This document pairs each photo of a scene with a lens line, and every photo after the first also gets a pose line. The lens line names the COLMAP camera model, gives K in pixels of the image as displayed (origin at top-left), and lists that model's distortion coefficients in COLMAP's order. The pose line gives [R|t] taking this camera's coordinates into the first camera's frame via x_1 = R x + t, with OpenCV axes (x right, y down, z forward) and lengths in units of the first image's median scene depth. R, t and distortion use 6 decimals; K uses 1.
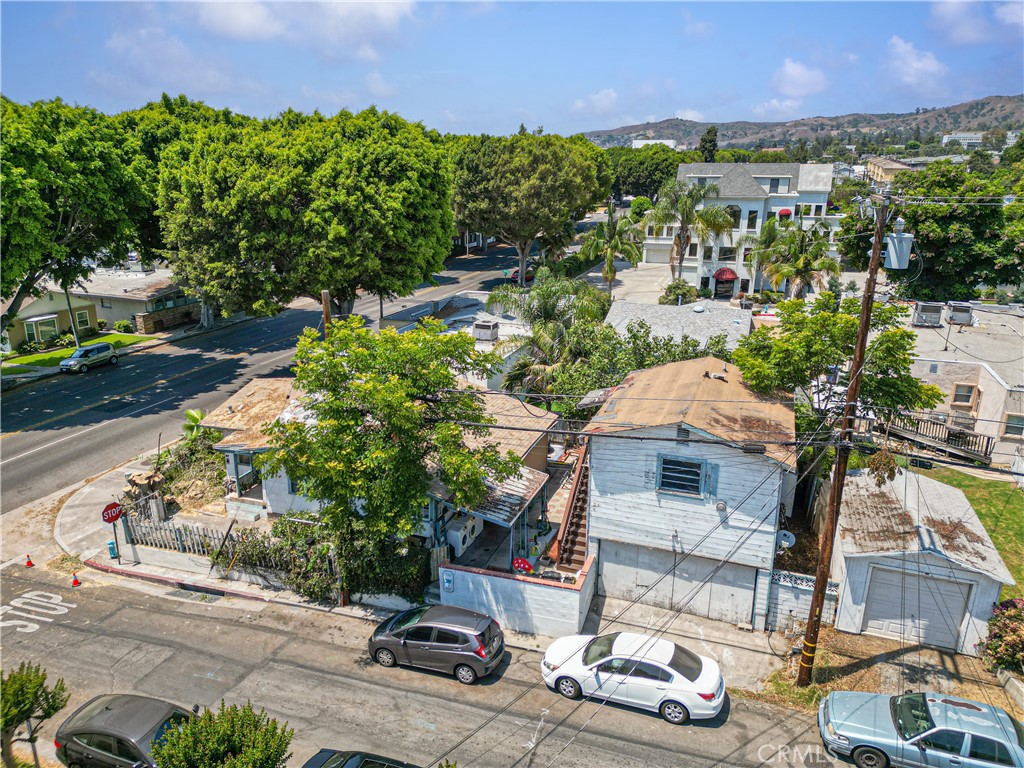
lens RADIAL K [[716.1, 0, 509.7], [0, 716.1, 374.1], [0, 0, 1]] dist [0.067889, -0.053196]
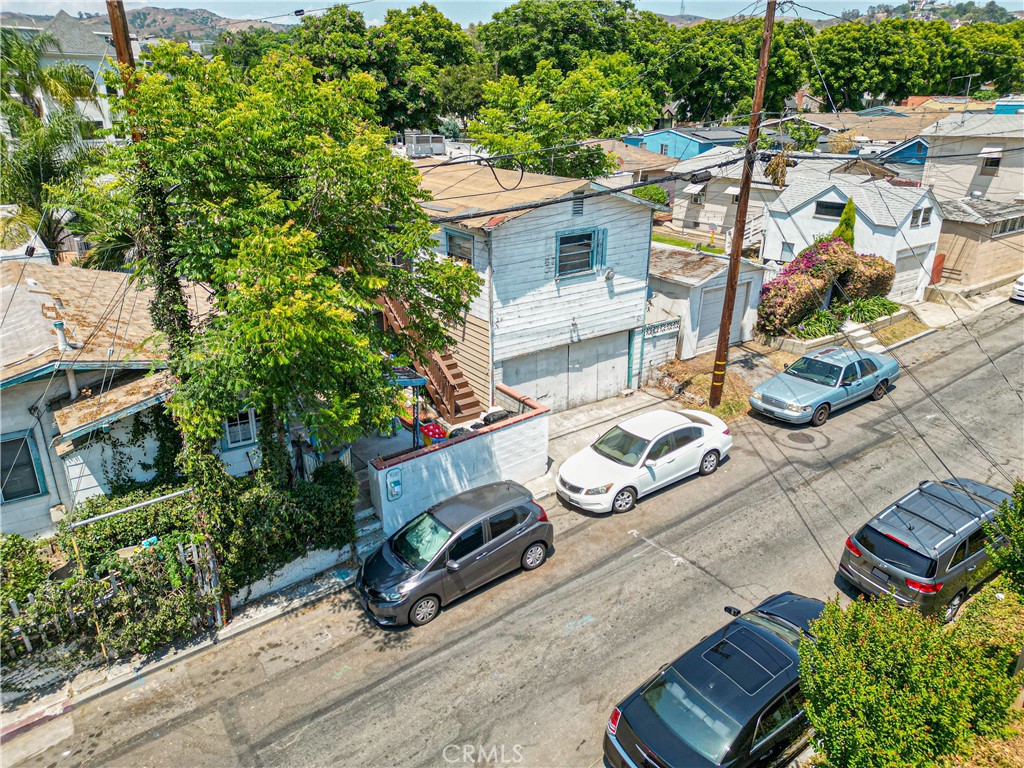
lens RADIAL K [[716.1, 0, 511.7], [0, 716.1, 381.7], [0, 0, 1]] dist [0.067889, -0.053196]
pose [[0.561085, -0.312101, 0.766666, -0.484886], [0.221440, 0.949033, 0.224279, 0.069093], [-0.797588, 0.043931, 0.601600, 0.487773]]
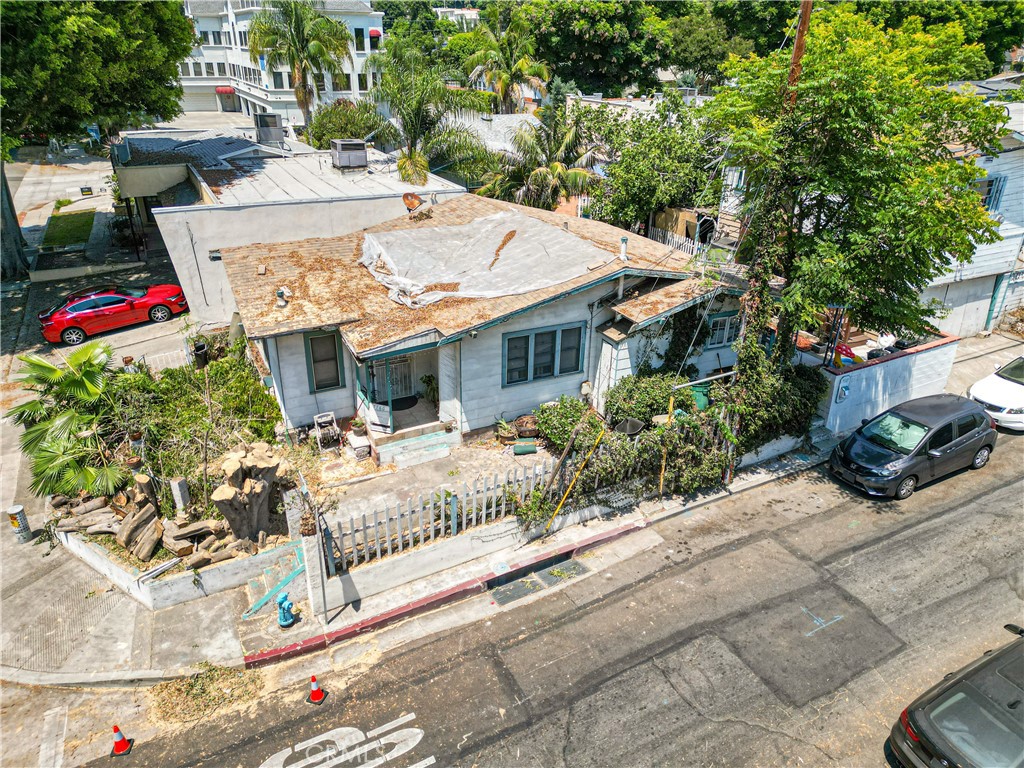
lens RADIAL K [[716.1, 0, 509.0], [0, 716.1, 382.1], [0, 0, 1]] dist [0.067889, -0.053196]
pose [[0.692878, -0.309351, 0.651323, -0.820824], [0.192979, 0.949898, 0.245870, 0.013635], [-0.694751, -0.044666, 0.717862, 0.657043]]
